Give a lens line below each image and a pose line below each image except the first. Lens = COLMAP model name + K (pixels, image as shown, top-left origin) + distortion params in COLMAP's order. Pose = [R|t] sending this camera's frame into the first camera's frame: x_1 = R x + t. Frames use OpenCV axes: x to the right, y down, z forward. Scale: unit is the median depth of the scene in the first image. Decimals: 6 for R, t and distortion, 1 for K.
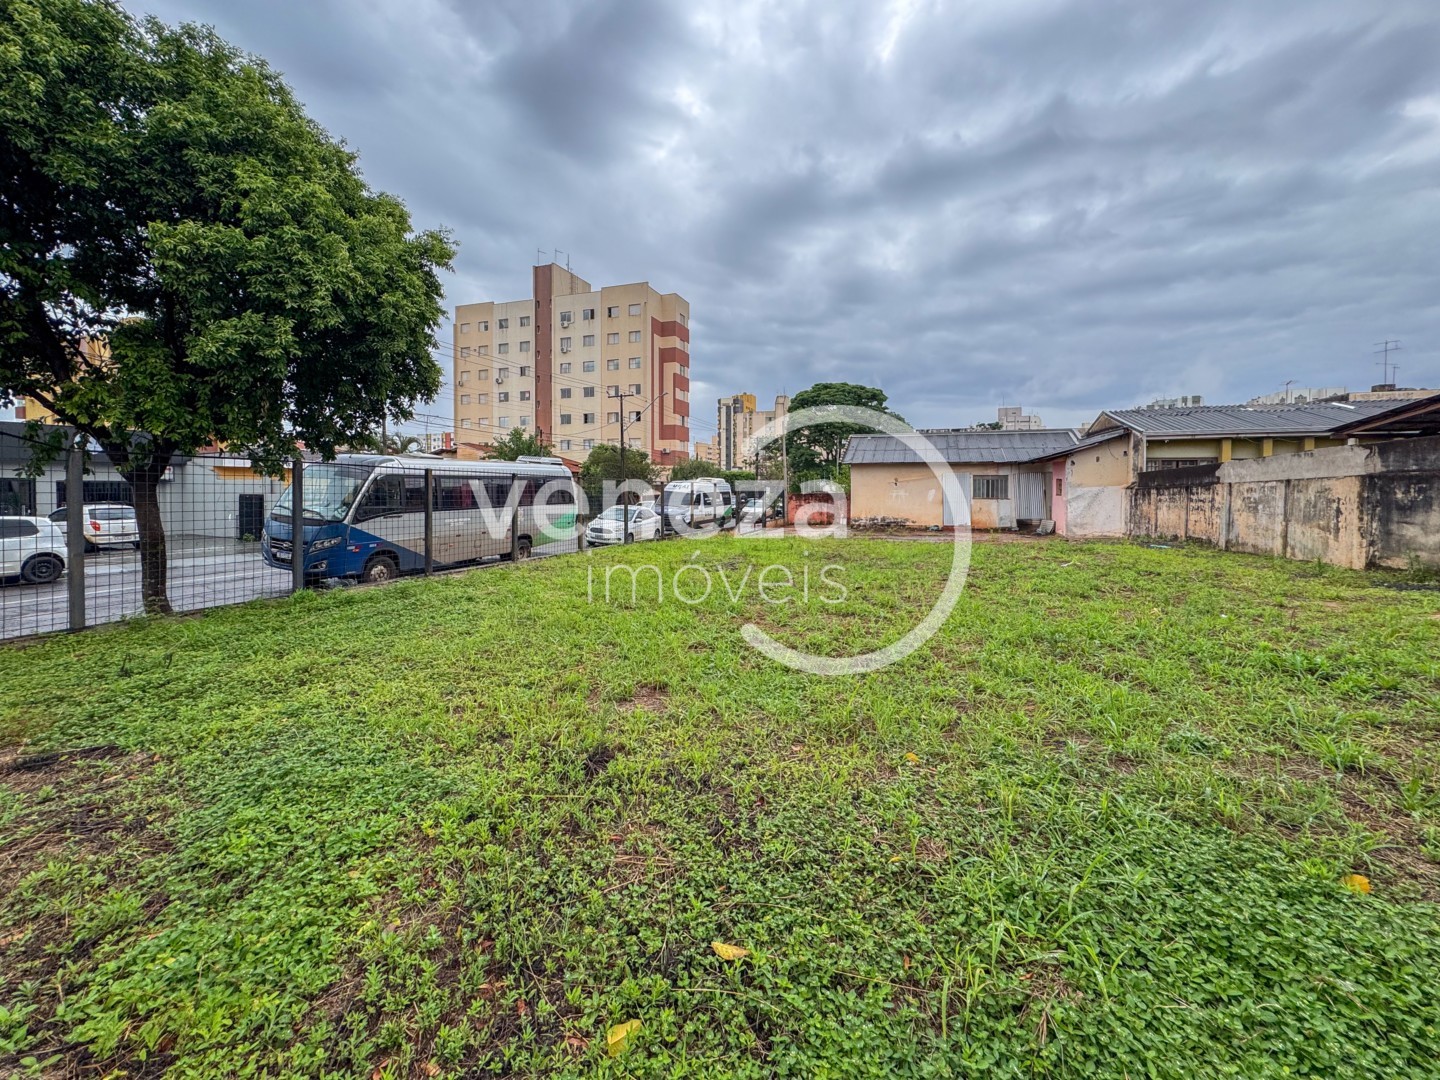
lens RADIAL K [[591.6, 0, 731.4], [0, 591.6, 528.7], [0, 0, 1]] dist [0.001560, 0.000205]
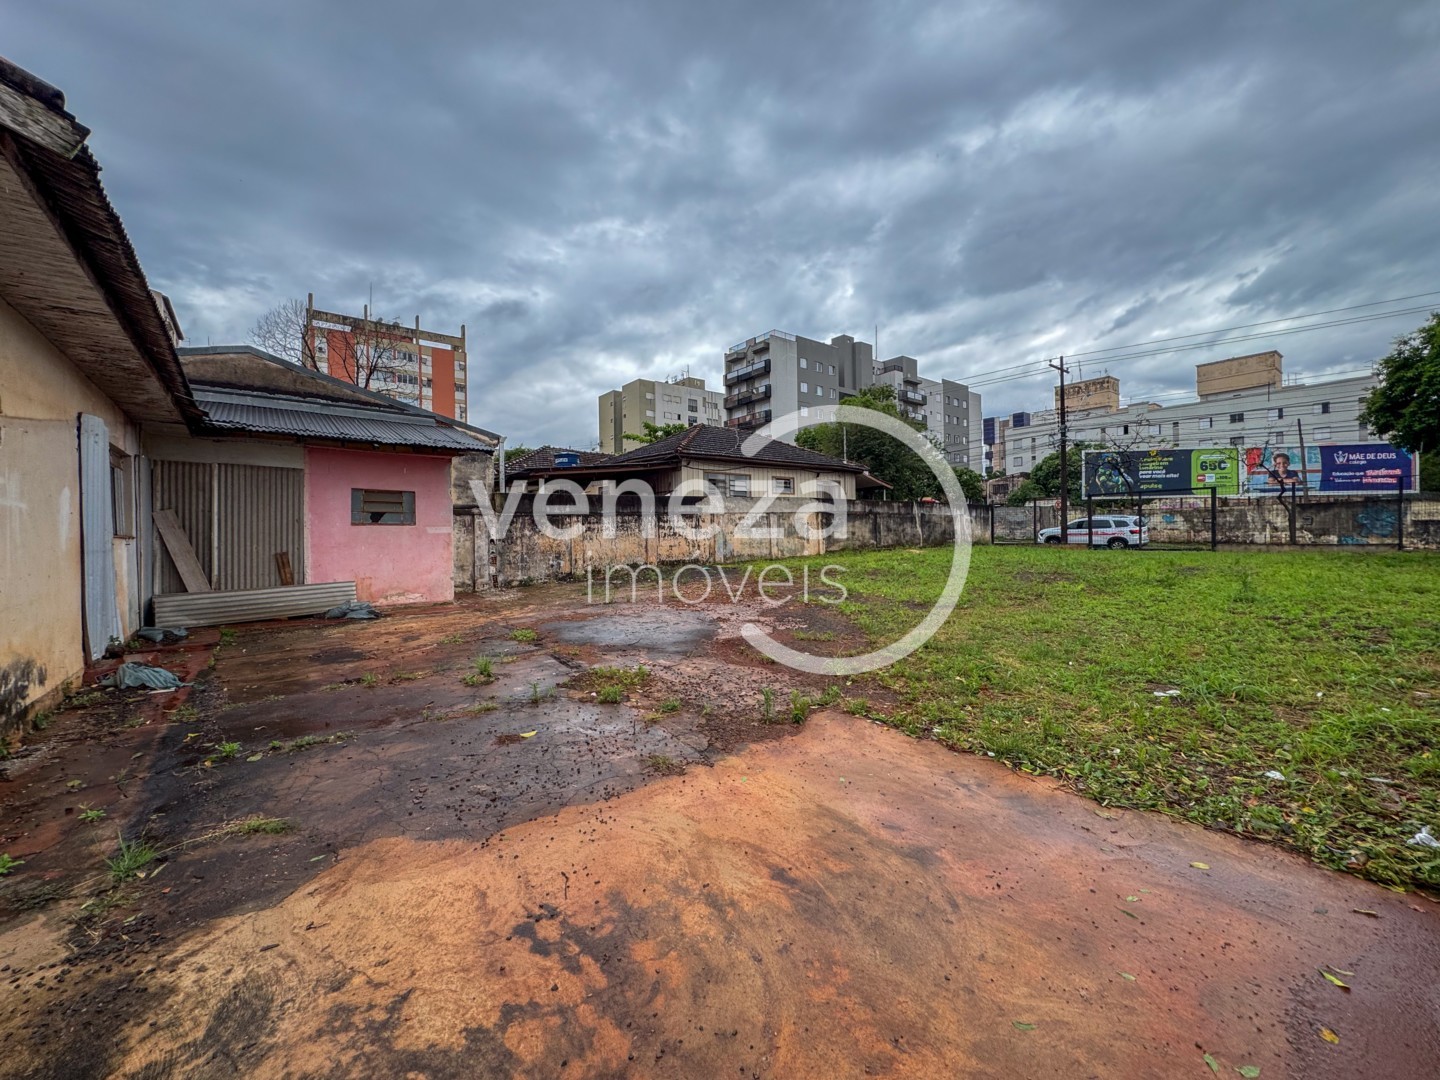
lens RADIAL K [[577.8, 0, 716.3], [0, 577.8, 540.4], [0, 0, 1]] dist [-0.000985, 0.000571]
pose [[-0.834786, 0.005334, 0.550548, 0.130185], [0.050514, 0.996477, 0.066940, -0.106776], [-0.548252, 0.083691, -0.832115, 2.166584]]
